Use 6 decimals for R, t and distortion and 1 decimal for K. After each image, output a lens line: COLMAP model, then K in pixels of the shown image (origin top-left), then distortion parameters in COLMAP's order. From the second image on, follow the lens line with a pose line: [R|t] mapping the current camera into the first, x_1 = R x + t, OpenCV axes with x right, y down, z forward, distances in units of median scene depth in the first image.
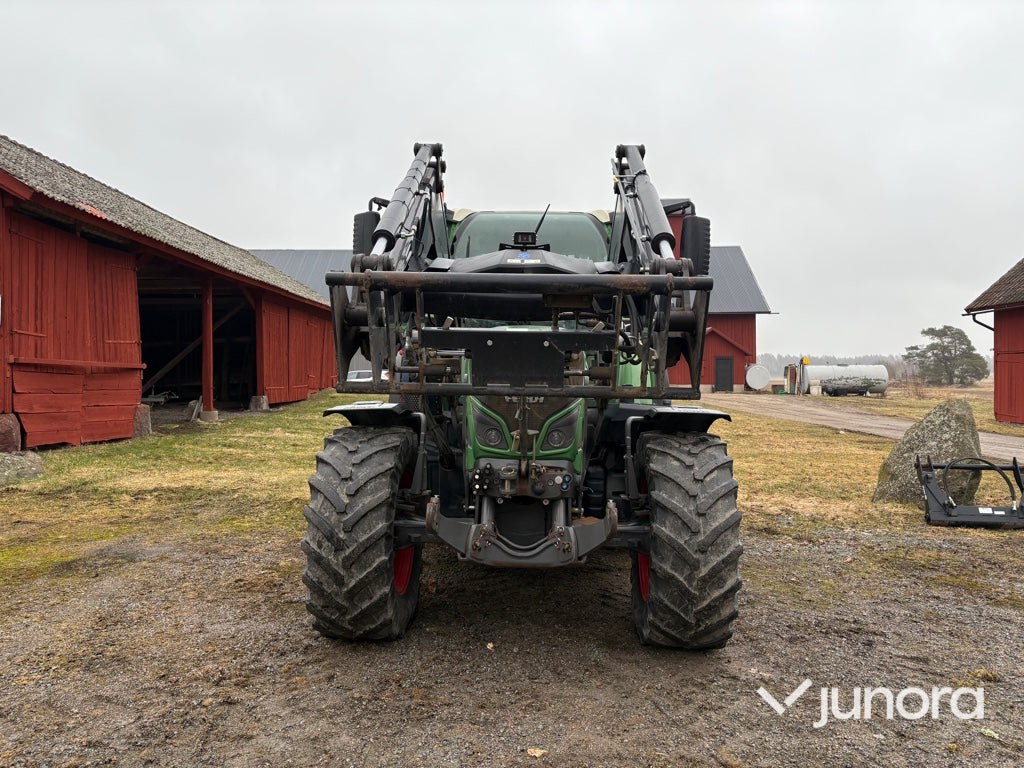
lens RADIAL K [[770.4, 0, 512.4], [0, 770.4, 392.5], [0, 0, 1]] dist [0.049120, -0.049709]
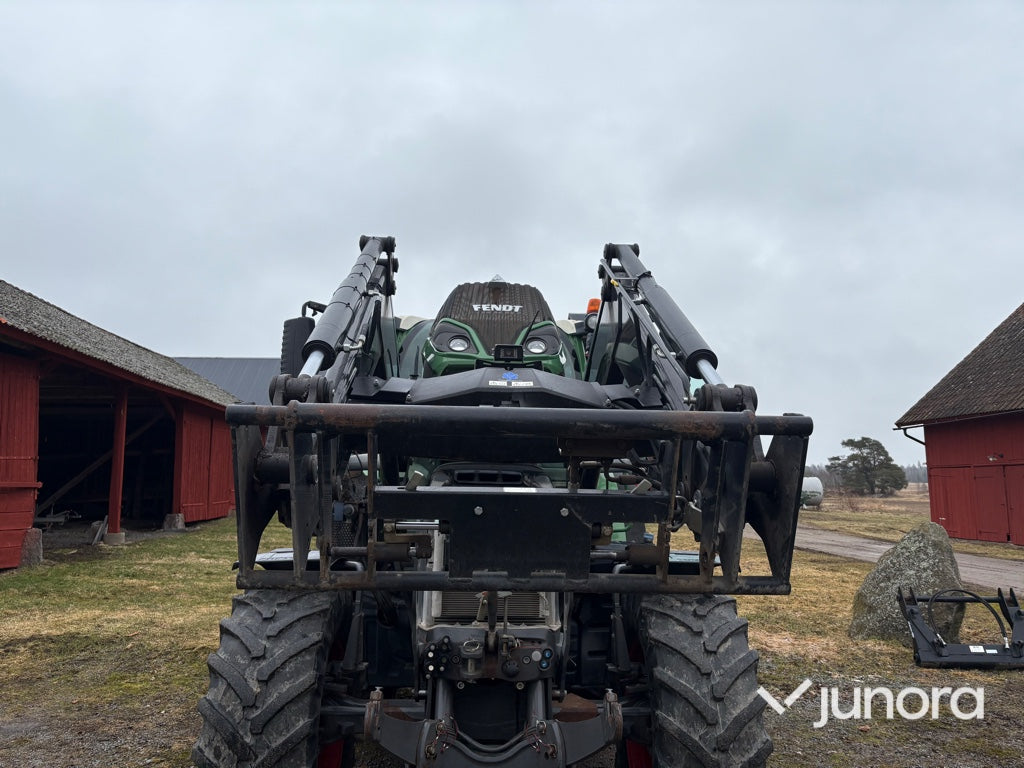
lens RADIAL K [[770.4, 0, 515.3], [0, 770.4, 397.4], [0, 0, 1]] dist [0.049120, -0.049709]
pose [[0.996087, 0.007611, 0.088046, -0.029701], [0.004228, 0.991040, -0.133497, -0.037783], [-0.088273, 0.133346, 0.987130, 0.176002]]
